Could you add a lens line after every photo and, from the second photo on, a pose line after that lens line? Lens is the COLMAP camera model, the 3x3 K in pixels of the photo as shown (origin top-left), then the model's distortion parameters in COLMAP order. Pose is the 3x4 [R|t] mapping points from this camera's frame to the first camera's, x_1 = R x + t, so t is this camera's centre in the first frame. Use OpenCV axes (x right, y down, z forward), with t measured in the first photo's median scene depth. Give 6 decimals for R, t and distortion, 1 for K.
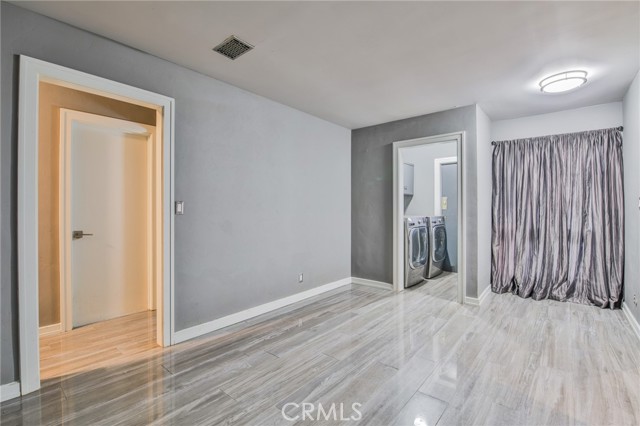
lens RADIAL K [[292.6, 0, 321.0], [0, 292.6, 209.4], [0, 0, 1]] dist [-0.000508, -0.012753]
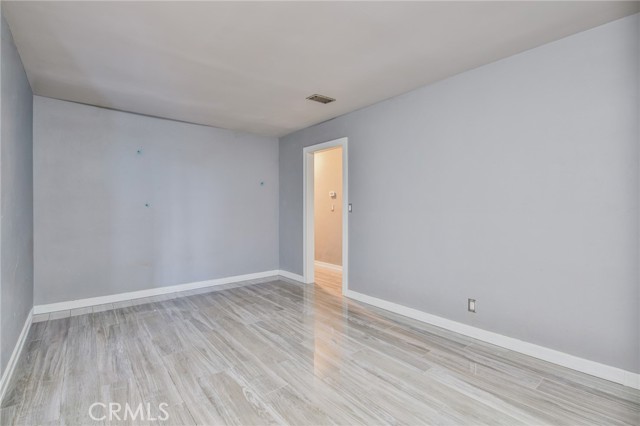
lens RADIAL K [[292.6, 0, 321.0], [0, 292.6, 209.4], [0, 0, 1]] dist [-0.000508, -0.012753]
pose [[-0.190095, 0.000560, -0.981766, 0.861627], [0.002142, 0.999998, 0.000155, -0.000428], [0.981763, -0.002073, -0.190096, 0.961297]]
